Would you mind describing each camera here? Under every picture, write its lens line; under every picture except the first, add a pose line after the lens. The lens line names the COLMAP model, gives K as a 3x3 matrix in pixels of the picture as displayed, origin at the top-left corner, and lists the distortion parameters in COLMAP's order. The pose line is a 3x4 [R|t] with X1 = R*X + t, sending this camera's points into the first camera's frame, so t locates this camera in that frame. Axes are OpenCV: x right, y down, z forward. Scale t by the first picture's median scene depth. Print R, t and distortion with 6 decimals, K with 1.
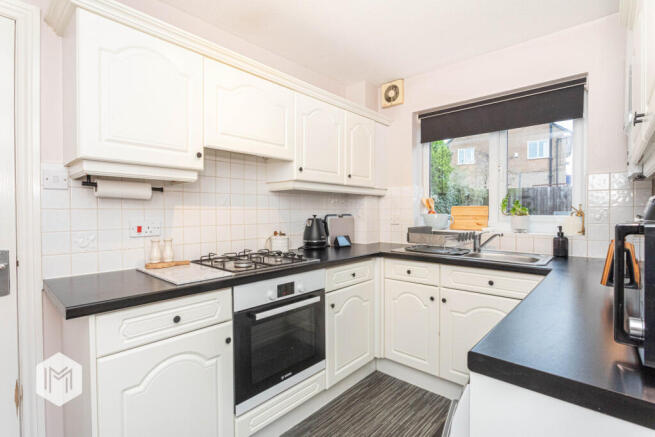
lens RADIAL K [[313.2, 0, 328.1], [0, 313.2, 215.8], [0, 0, 1]] dist [-0.012273, 0.000630]
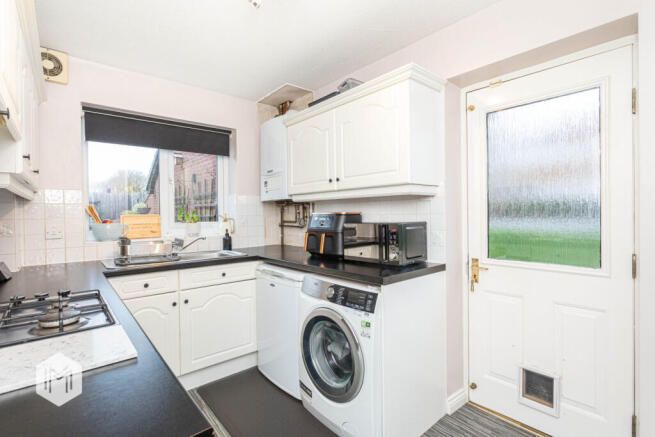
lens RADIAL K [[313.2, 0, 325.8], [0, 313.2, 217.2], [0, 0, 1]] dist [-0.012273, 0.000630]
pose [[0.118667, -0.014006, 0.992835, -0.621482], [0.017224, 0.999779, 0.012045, -0.031012], [-0.992785, 0.015671, 0.118882, 0.346772]]
